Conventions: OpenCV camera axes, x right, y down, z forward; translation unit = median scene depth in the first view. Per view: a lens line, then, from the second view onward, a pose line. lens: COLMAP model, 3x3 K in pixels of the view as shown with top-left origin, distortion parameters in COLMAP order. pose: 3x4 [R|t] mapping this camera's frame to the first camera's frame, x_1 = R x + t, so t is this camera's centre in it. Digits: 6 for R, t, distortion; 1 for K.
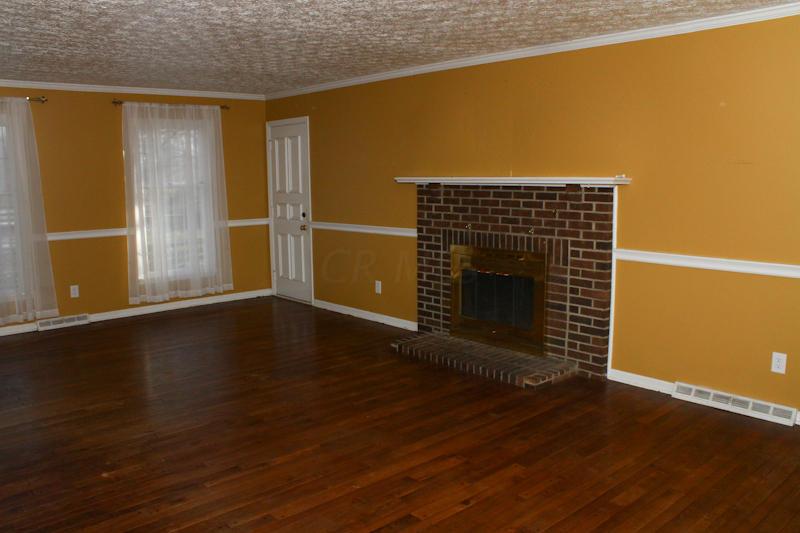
lens RADIAL K [[666.1, 0, 412.7], [0, 666.1, 279.9], [0, 0, 1]] dist [-0.160275, 0.133941]
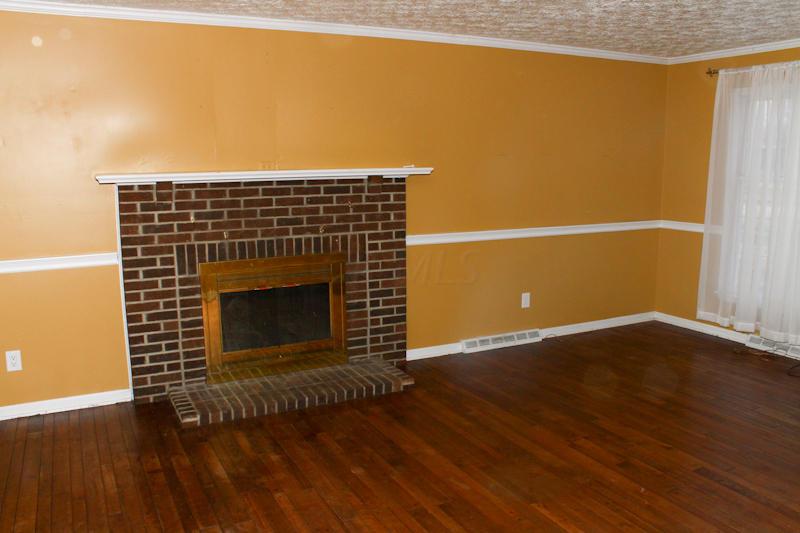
lens RADIAL K [[666.1, 0, 399.4], [0, 666.1, 267.7], [0, 0, 1]] dist [-0.160275, 0.133941]
pose [[0.268150, -0.144510, 0.952477, -0.643438], [0.159362, 0.981718, 0.104081, -0.098917], [-0.950105, 0.123880, 0.286277, 0.641970]]
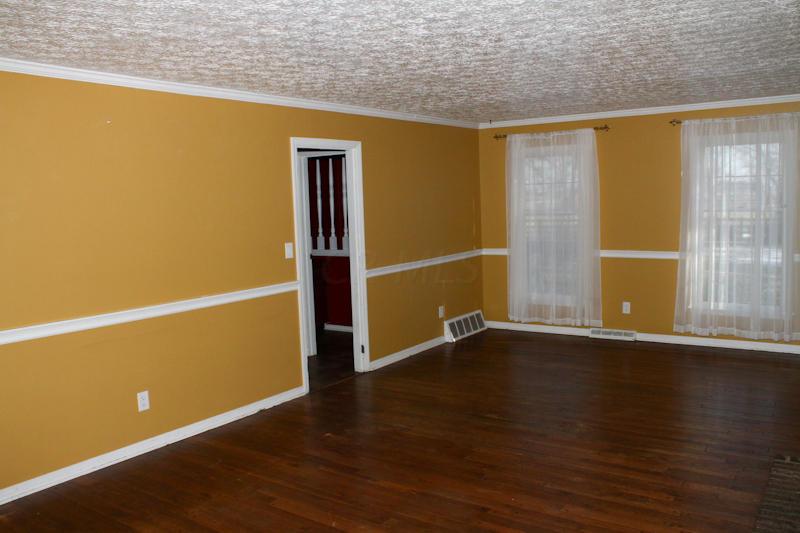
lens RADIAL K [[666.1, 0, 401.1], [0, 666.1, 266.6], [0, 0, 1]] dist [-0.160275, 0.133941]
pose [[0.213290, 0.097952, -0.972066, 0.538027], [-0.128709, 0.989107, 0.071428, -0.098748], [0.968474, 0.109879, 0.223574, 0.521117]]
